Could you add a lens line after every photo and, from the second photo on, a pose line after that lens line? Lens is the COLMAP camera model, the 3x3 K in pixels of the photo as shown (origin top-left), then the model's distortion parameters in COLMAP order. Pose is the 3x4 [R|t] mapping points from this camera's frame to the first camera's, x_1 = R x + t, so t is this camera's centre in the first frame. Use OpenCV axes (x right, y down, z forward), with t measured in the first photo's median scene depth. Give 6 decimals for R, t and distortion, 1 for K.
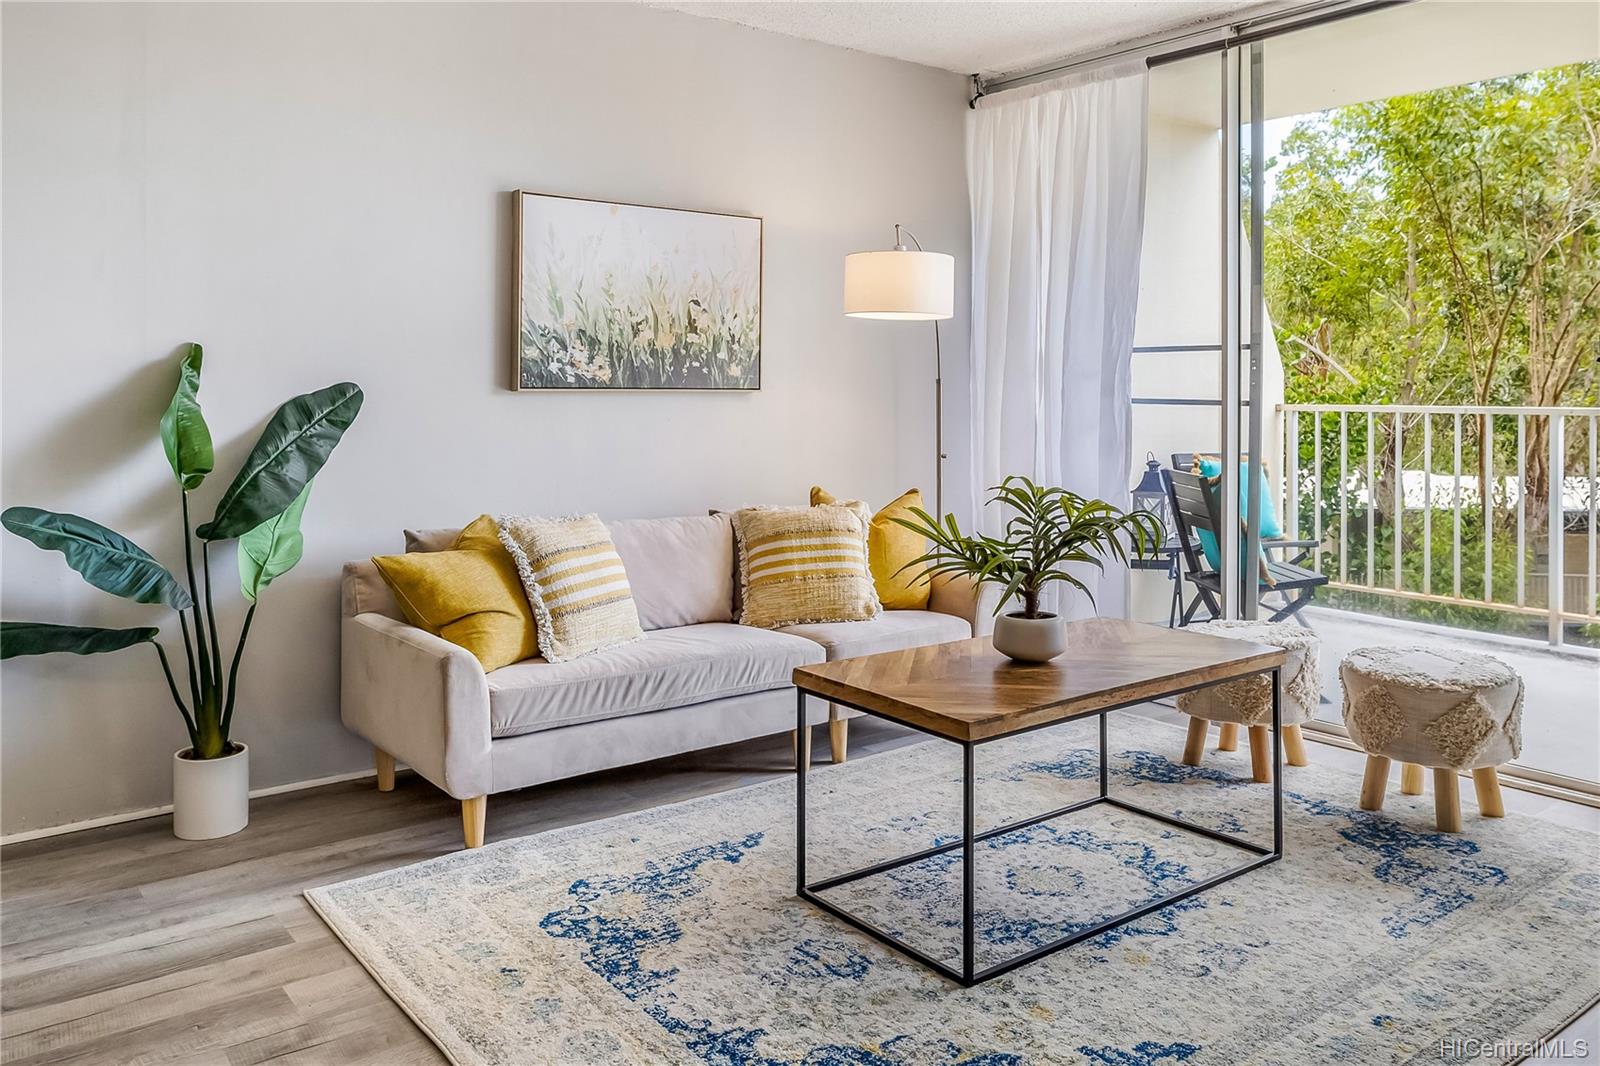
lens RADIAL K [[1232.0, 0, 821.9], [0, 1232.0, 391.9], [0, 0, 1]] dist [-0.006381, -0.002101]
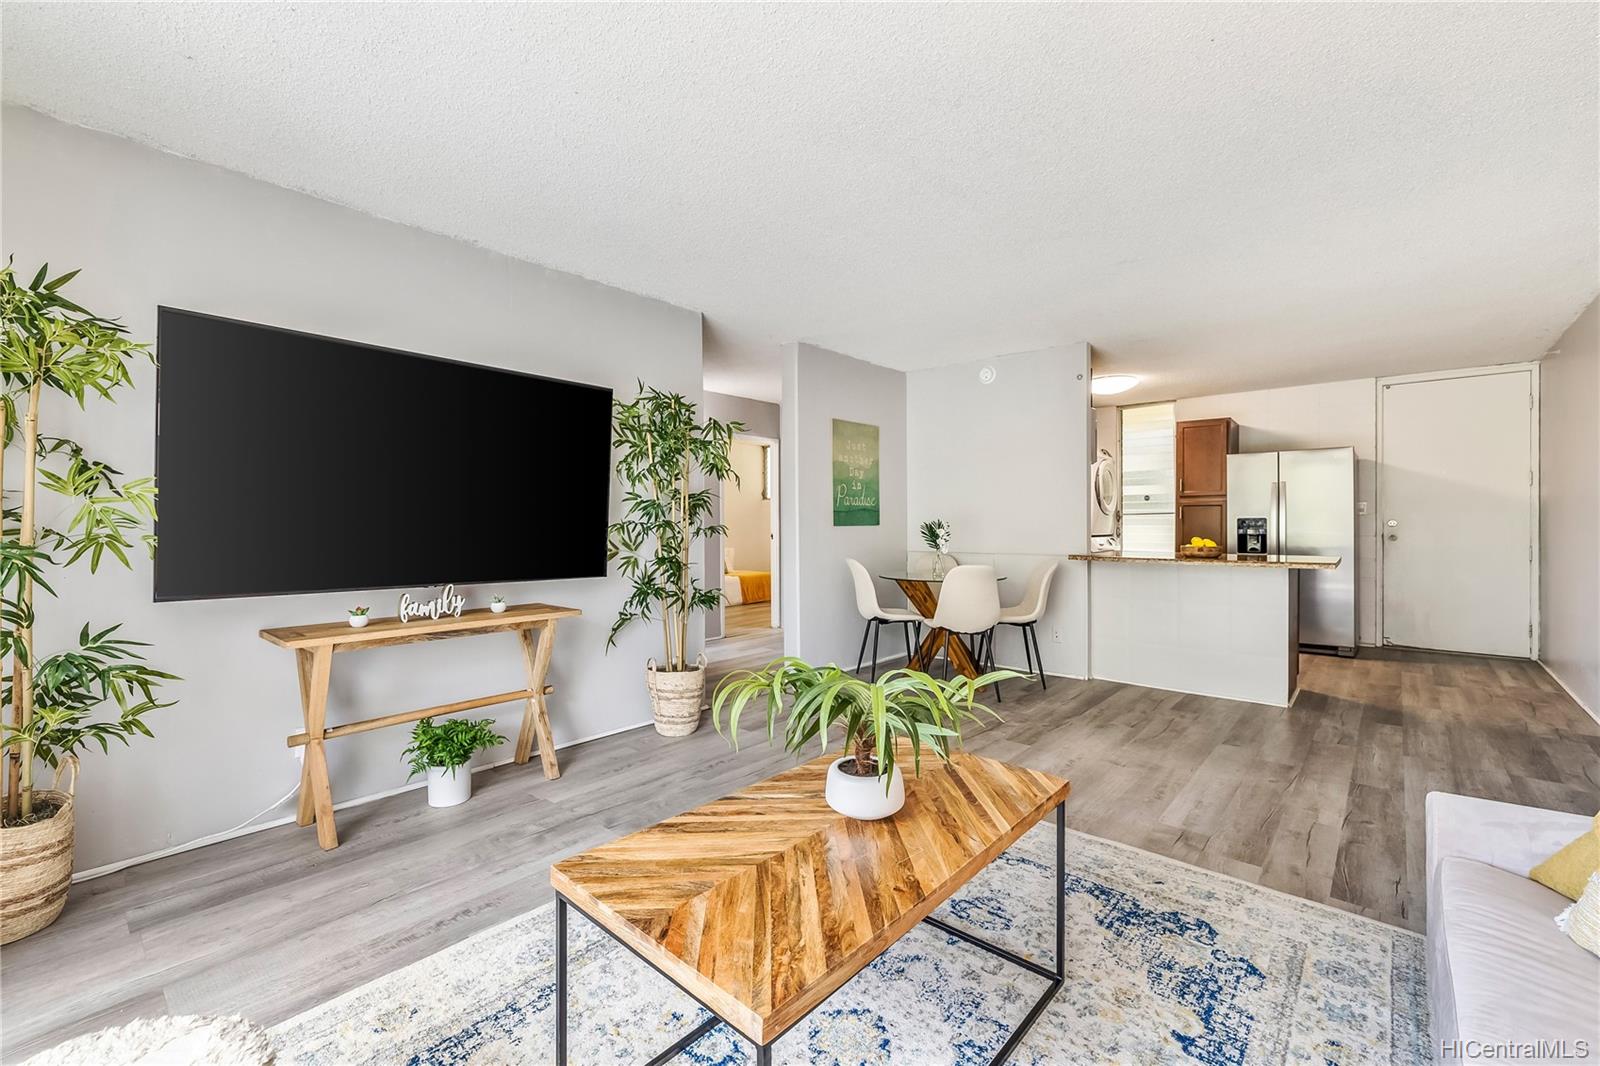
lens RADIAL K [[670.1, 0, 800.2], [0, 670.1, 530.6], [0, 0, 1]] dist [-0.001802, -0.000480]
pose [[-0.984072, 0.004200, -0.177722, 0.247715], [0.002237, 0.999934, 0.011244, -0.004743], [0.177758, 0.010667, -0.984016, 1.201358]]
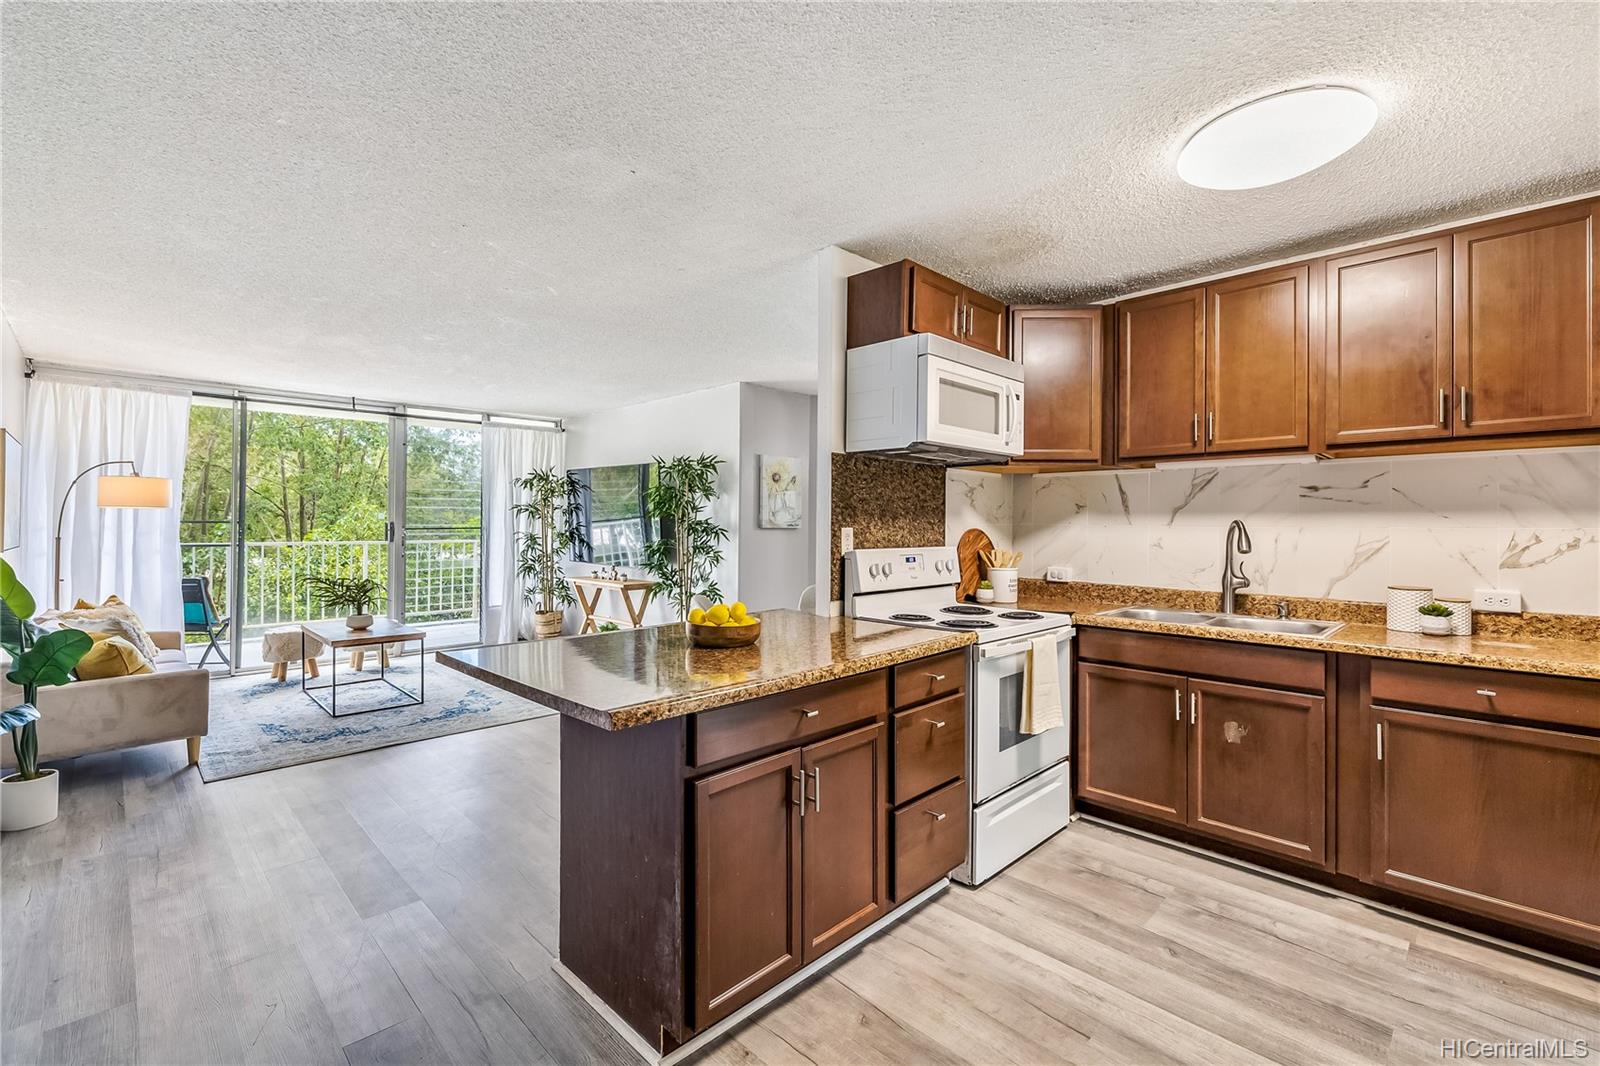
lens RADIAL K [[698.4, 0, 795.5], [0, 698.4, 523.3], [0, 0, 1]] dist [0.003163, -0.000487]
pose [[-0.112420, -0.000935, 0.993660, -1.404042], [-0.004859, 0.999988, 0.000391, -0.049543], [-0.993649, -0.004784, -0.112424, 0.070577]]
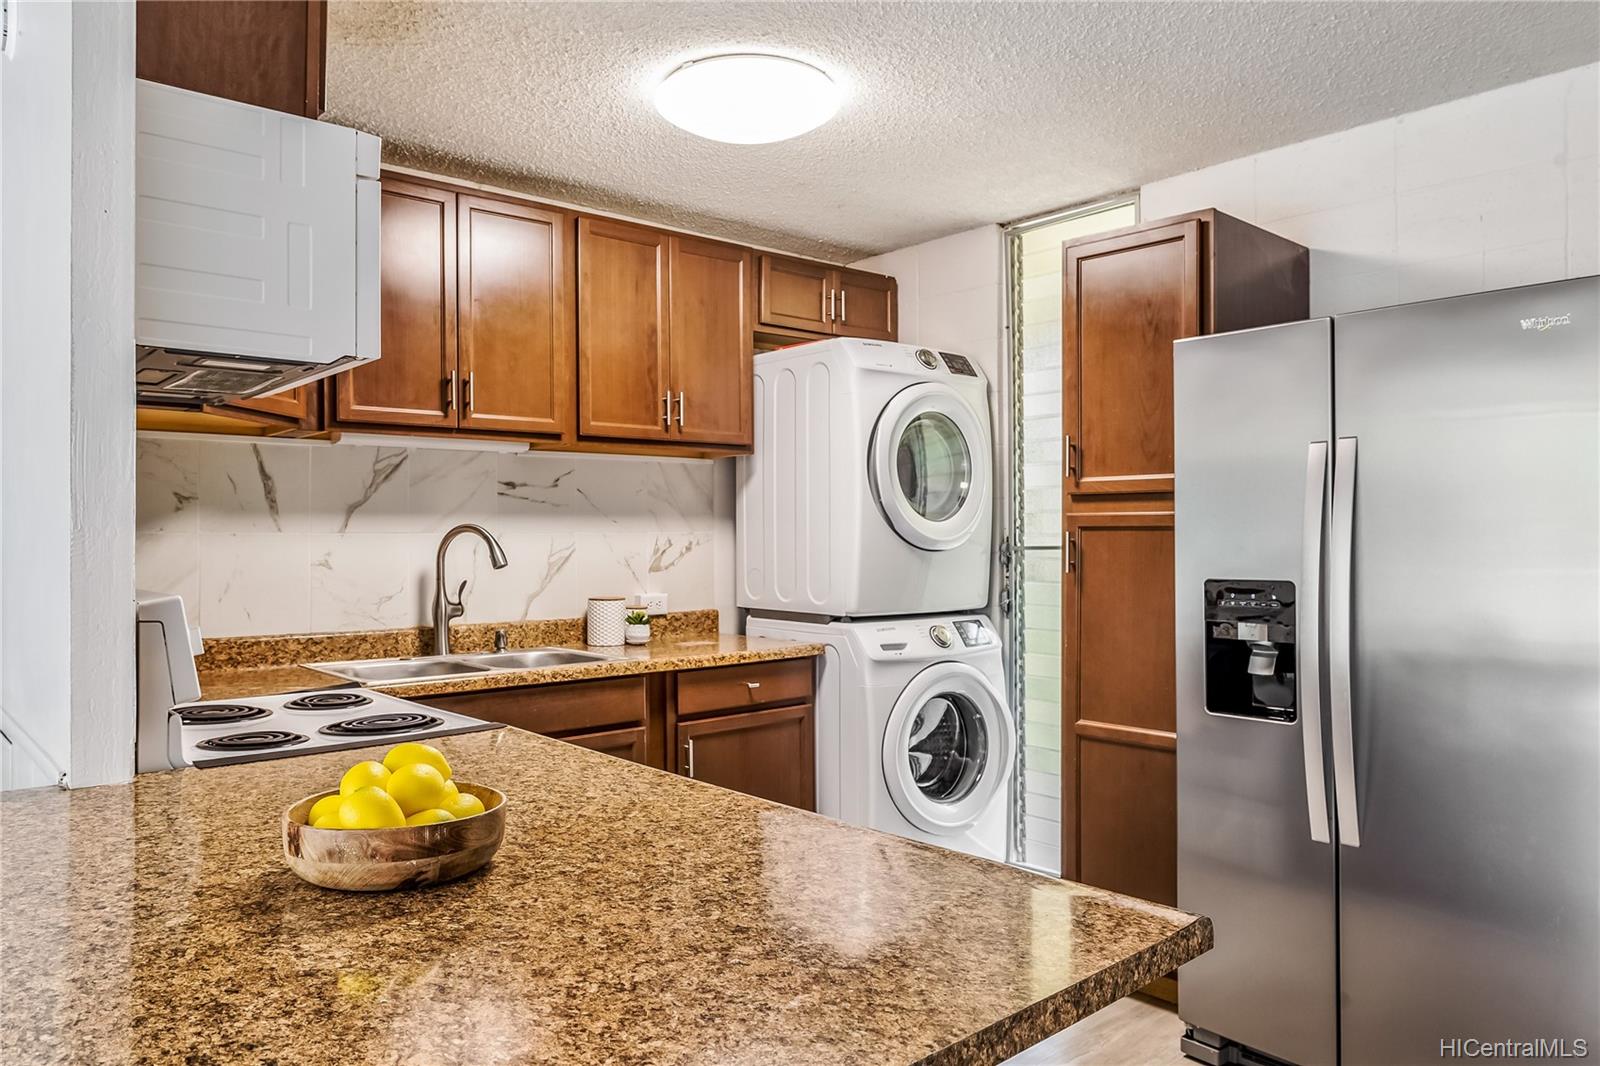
lens RADIAL K [[1107.7, 0, 800.0], [0, 1107.7, 533.0], [0, 0, 1]] dist [0.001117, -0.000855]
pose [[-0.998755, 0.002465, -0.049828, -0.861812], [0.002443, 0.999997, 0.000514, -0.047670], [0.049829, 0.000392, -0.998758, 0.437794]]
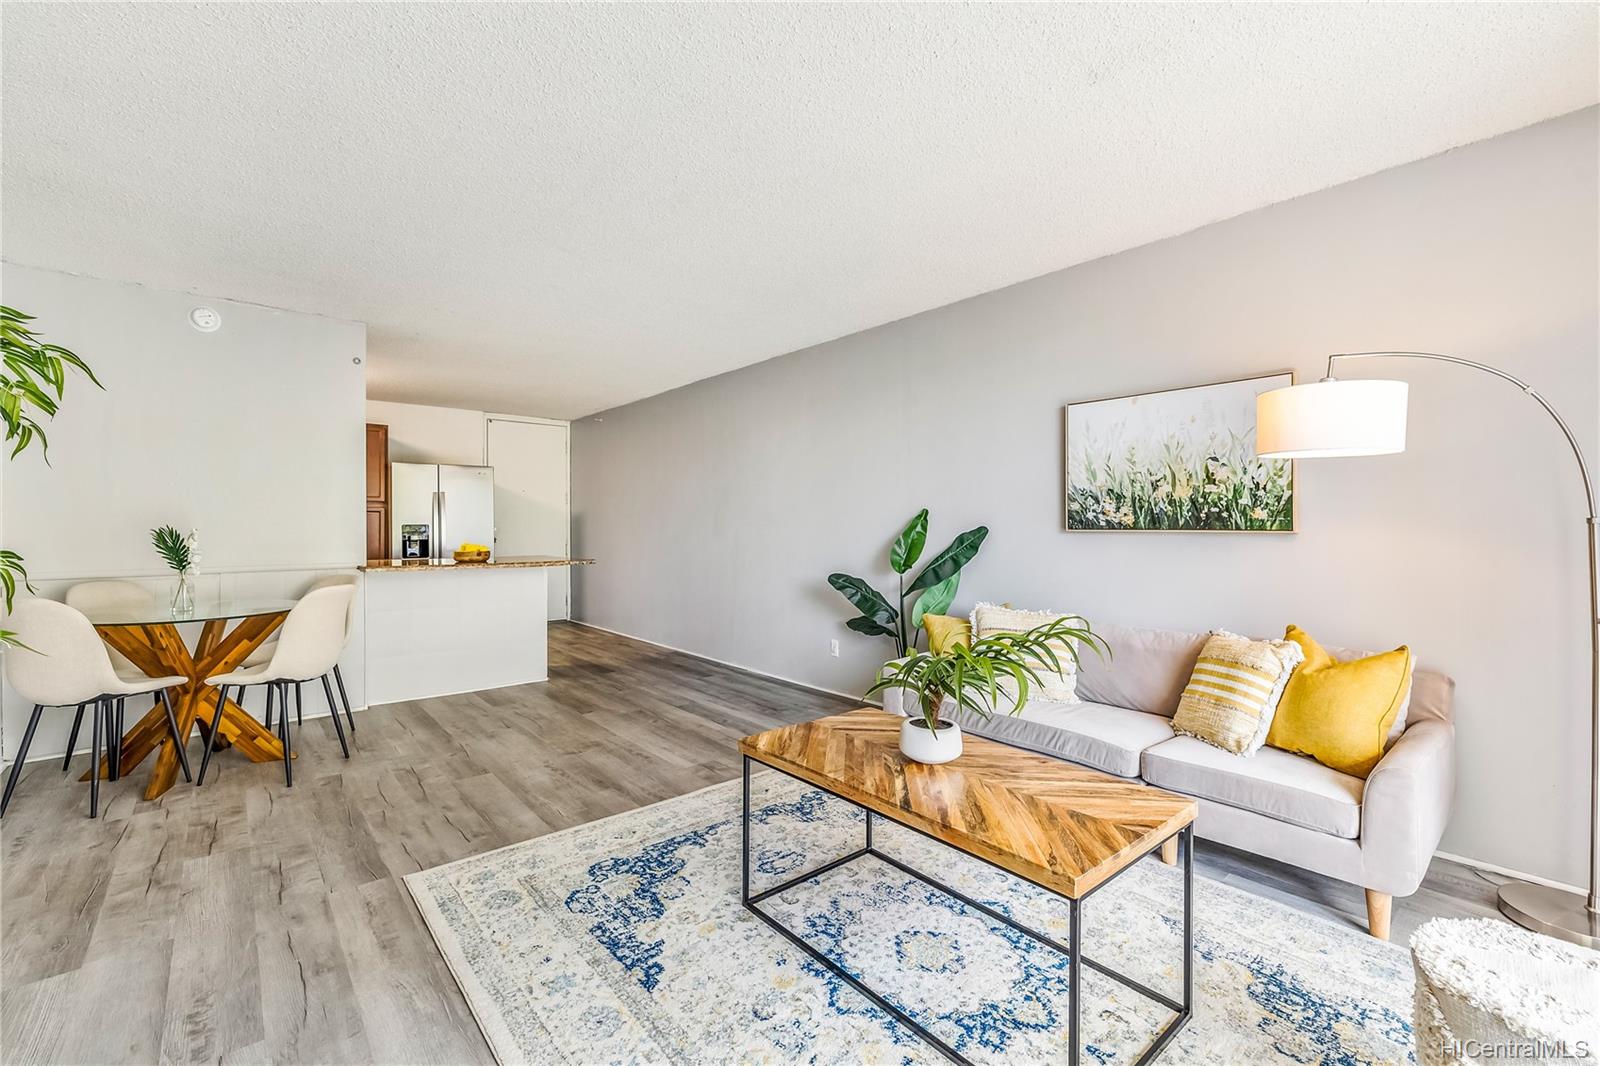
lens RADIAL K [[670.1, 0, 795.4], [0, 670.1, 524.3], [0, 0, 1]] dist [-0.003142, -0.000122]
pose [[0.037536, -0.003281, -0.999290, 0.654562], [0.001848, 0.999993, -0.003214, -0.008023], [0.999294, -0.001726, 0.037542, 0.678250]]
